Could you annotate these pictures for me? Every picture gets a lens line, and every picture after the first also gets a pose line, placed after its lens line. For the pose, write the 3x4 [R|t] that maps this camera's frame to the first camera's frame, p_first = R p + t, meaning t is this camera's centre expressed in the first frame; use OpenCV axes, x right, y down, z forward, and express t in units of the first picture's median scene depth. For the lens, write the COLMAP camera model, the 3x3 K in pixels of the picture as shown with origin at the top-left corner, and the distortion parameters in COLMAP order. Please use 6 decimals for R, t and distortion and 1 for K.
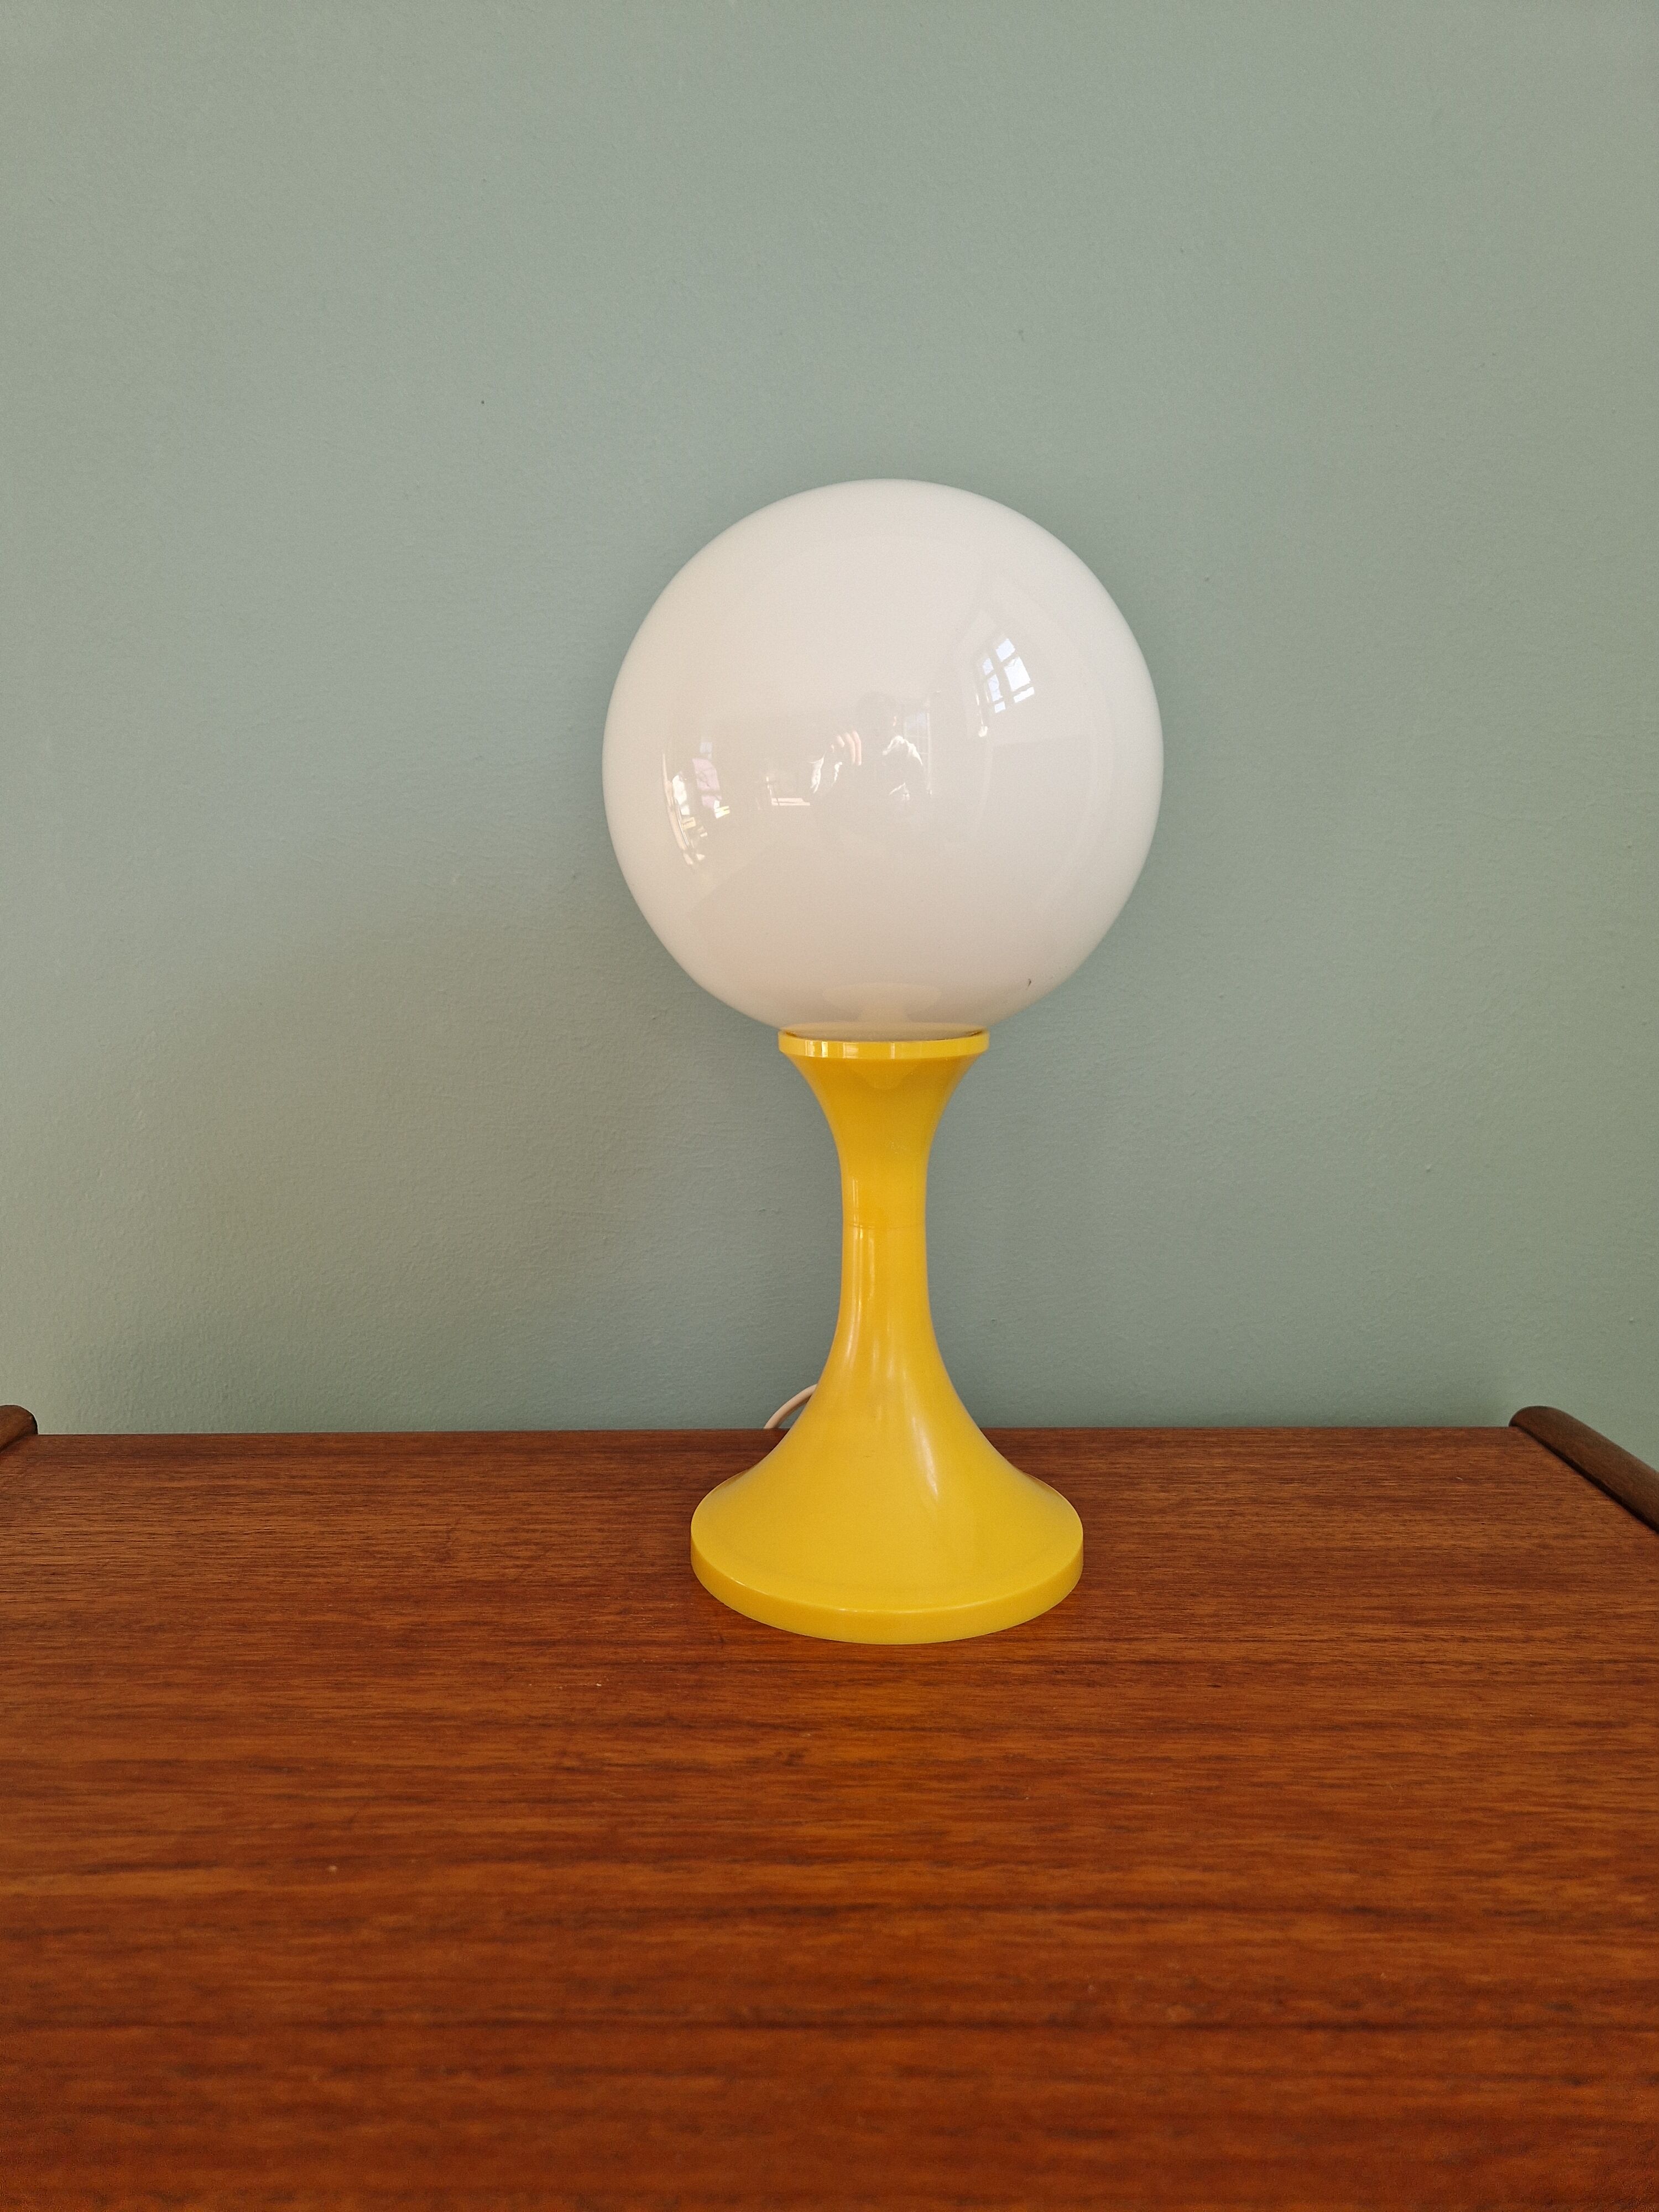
lens RADIAL K [[1490.4, 0, 833.2], [0, 1490.4, 1079.5], [0, 0, 1]] dist [0.031204, -0.032650]
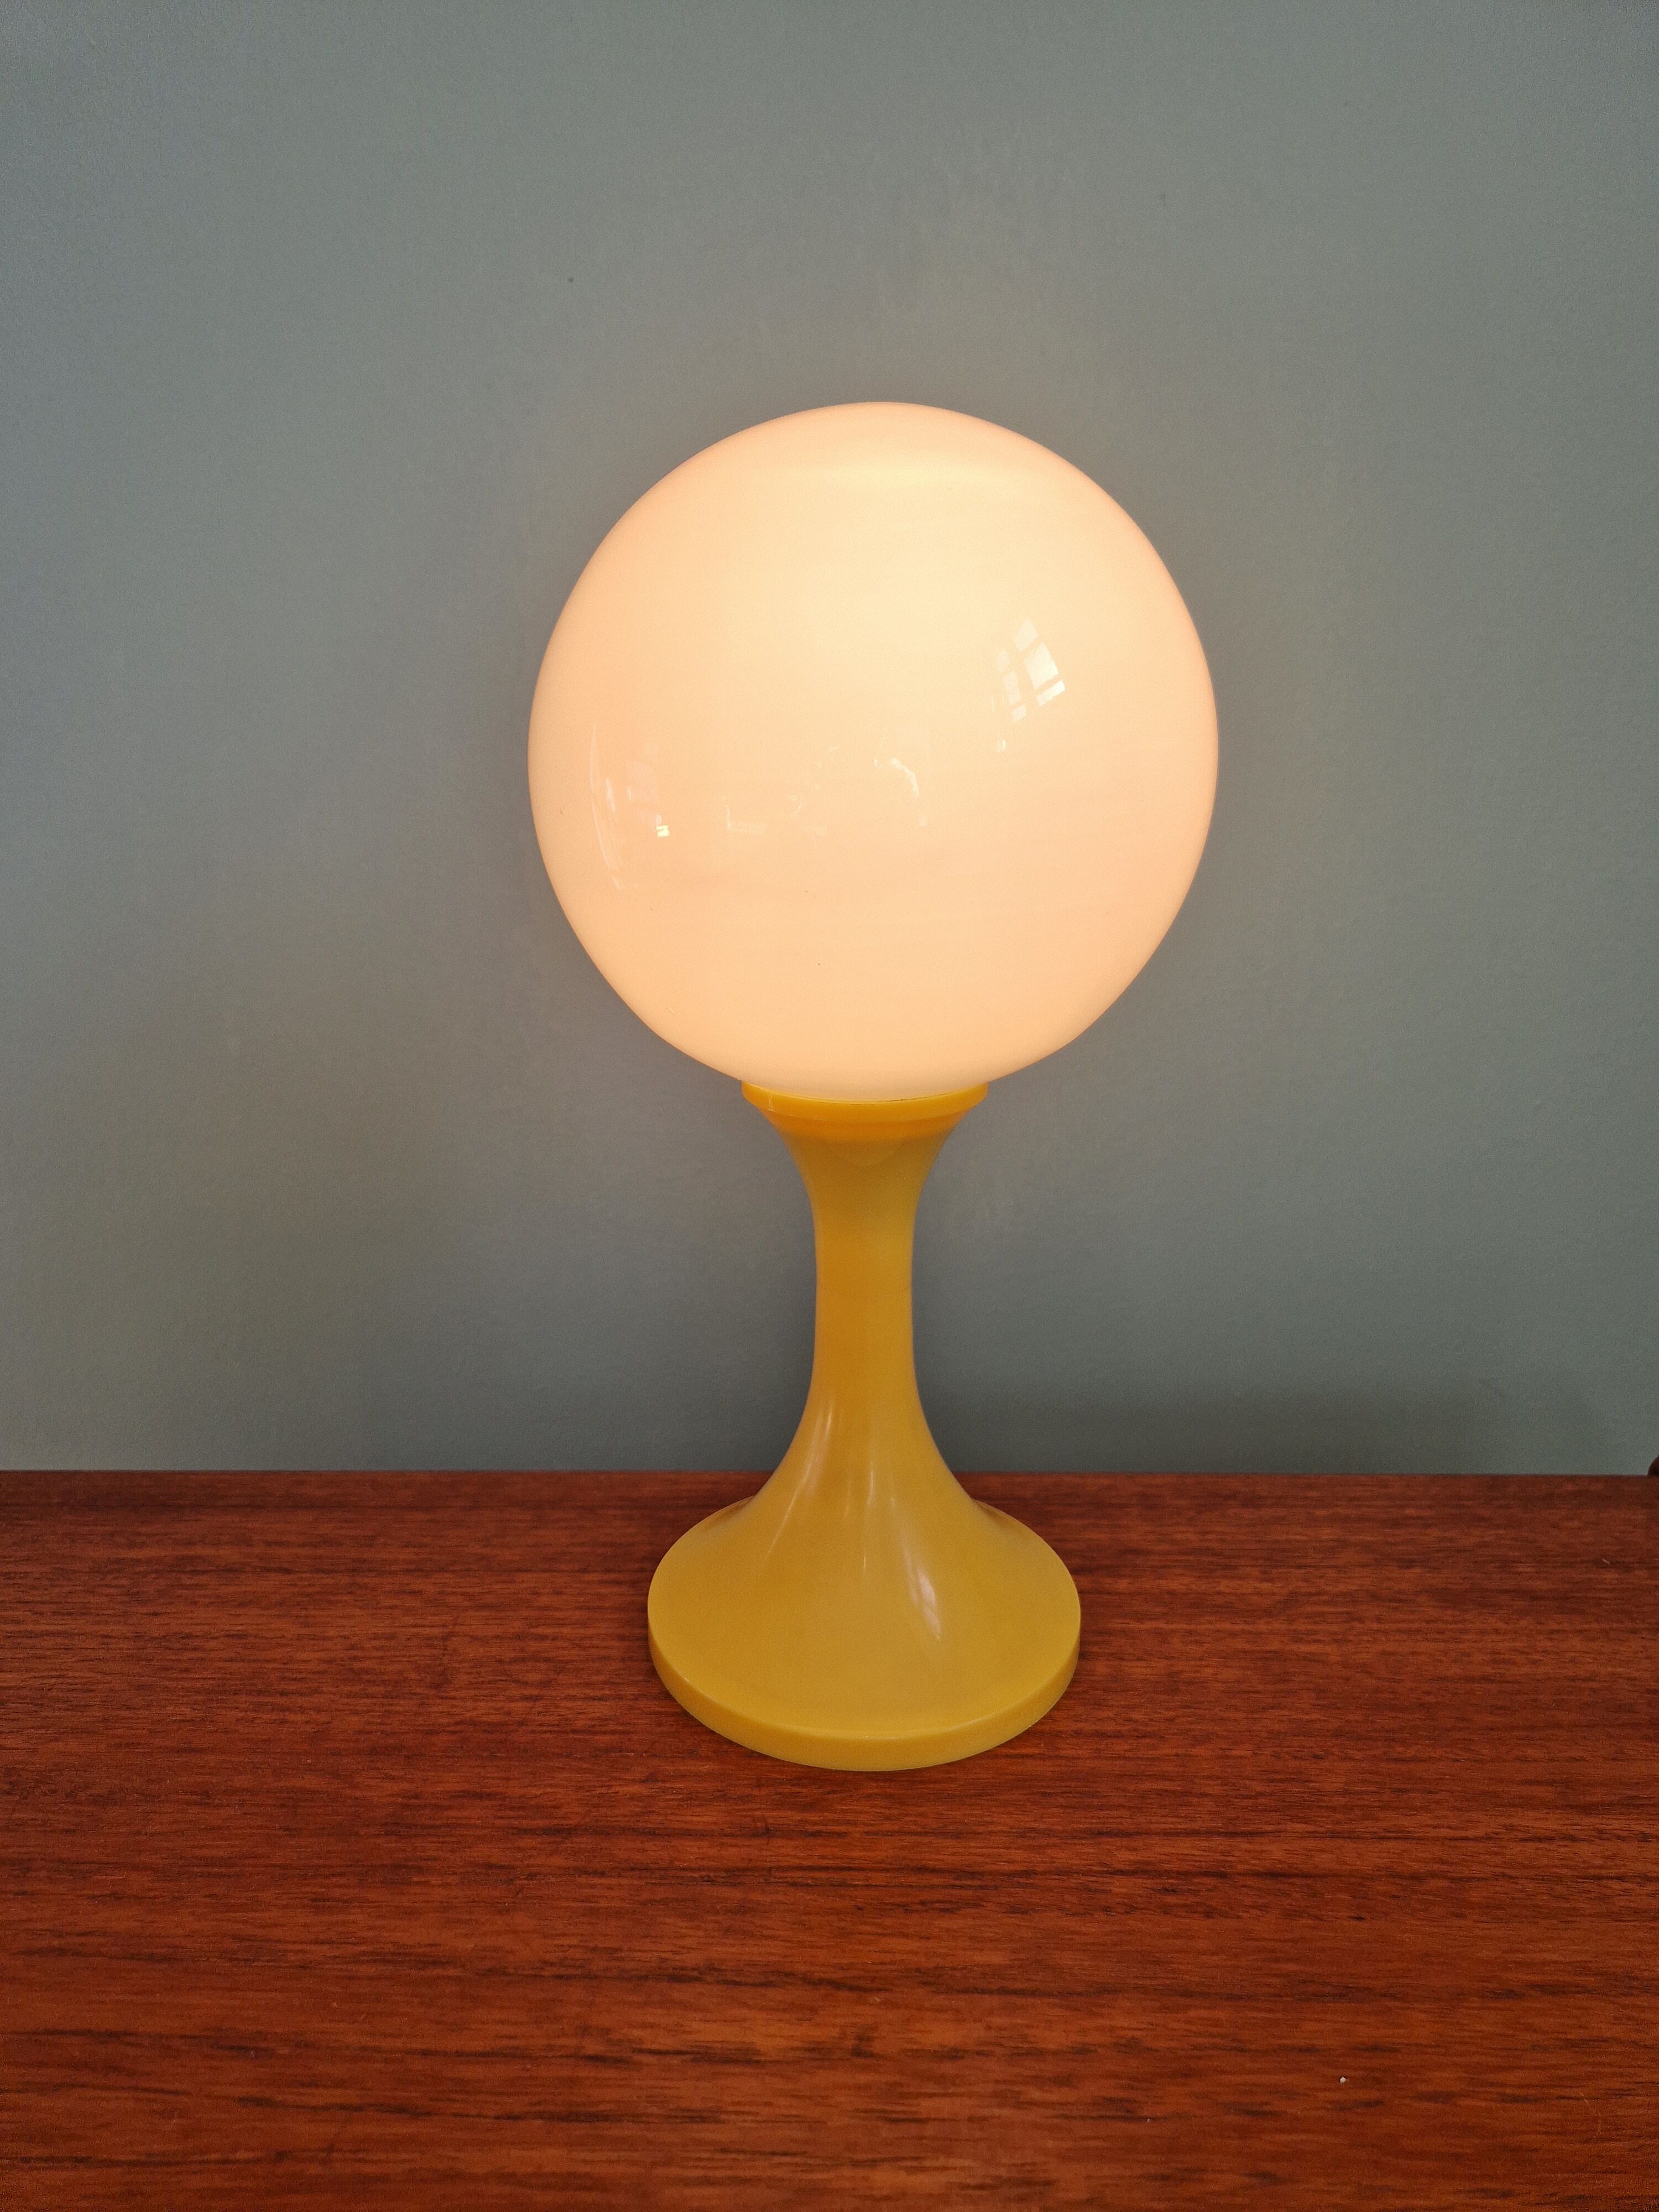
lens RADIAL K [[1490.4, 0, 825.7], [0, 1490.4, 1085.3], [0, 0, 1]] dist [0.031204, -0.032650]
pose [[0.999965, 0.004953, -0.006707, -0.041084], [-0.003862, 0.988085, 0.153858, -0.189845], [0.007389, -0.153827, 0.988070, 0.244878]]
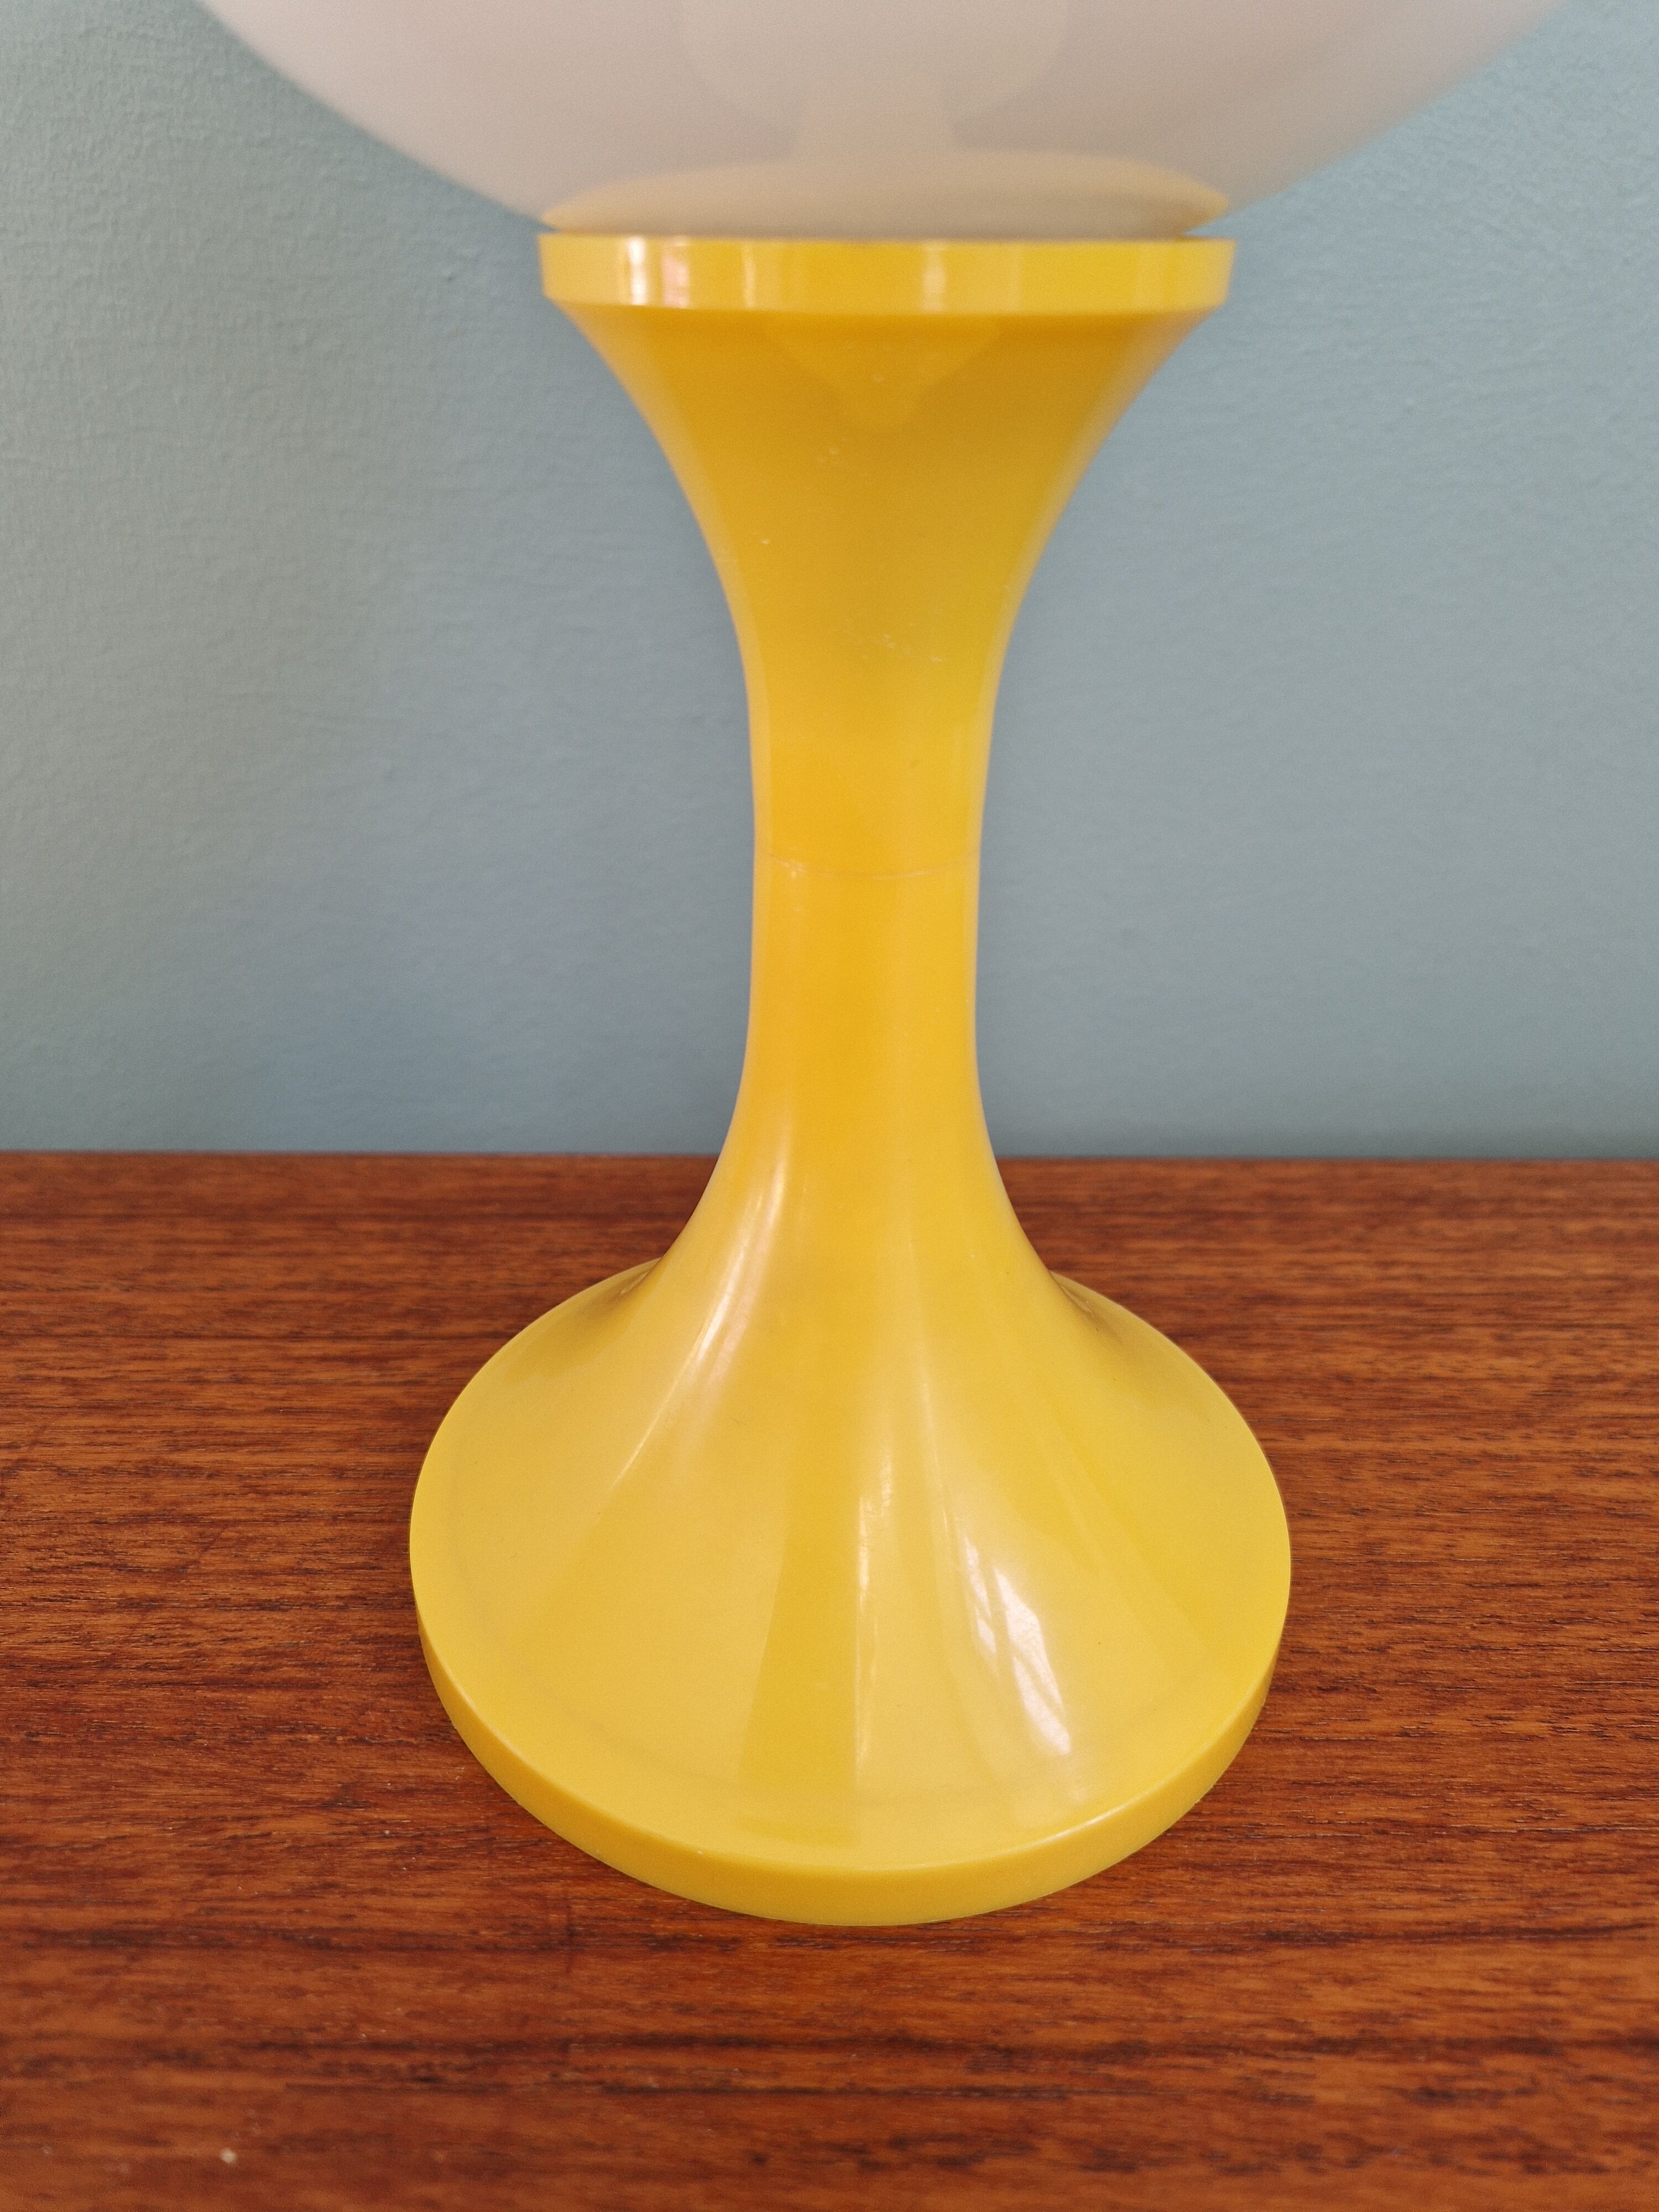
lens RADIAL K [[1490.4, 0, 829.8], [0, 1490.4, 1091.0], [0, 0, 1]] dist [0.031204, -0.032650]
pose [[0.999760, 0.009853, 0.019545, -0.016447], [-0.016719, 0.920089, 0.391354, 0.009829], [-0.014127, -0.391587, 0.920033, 0.783105]]
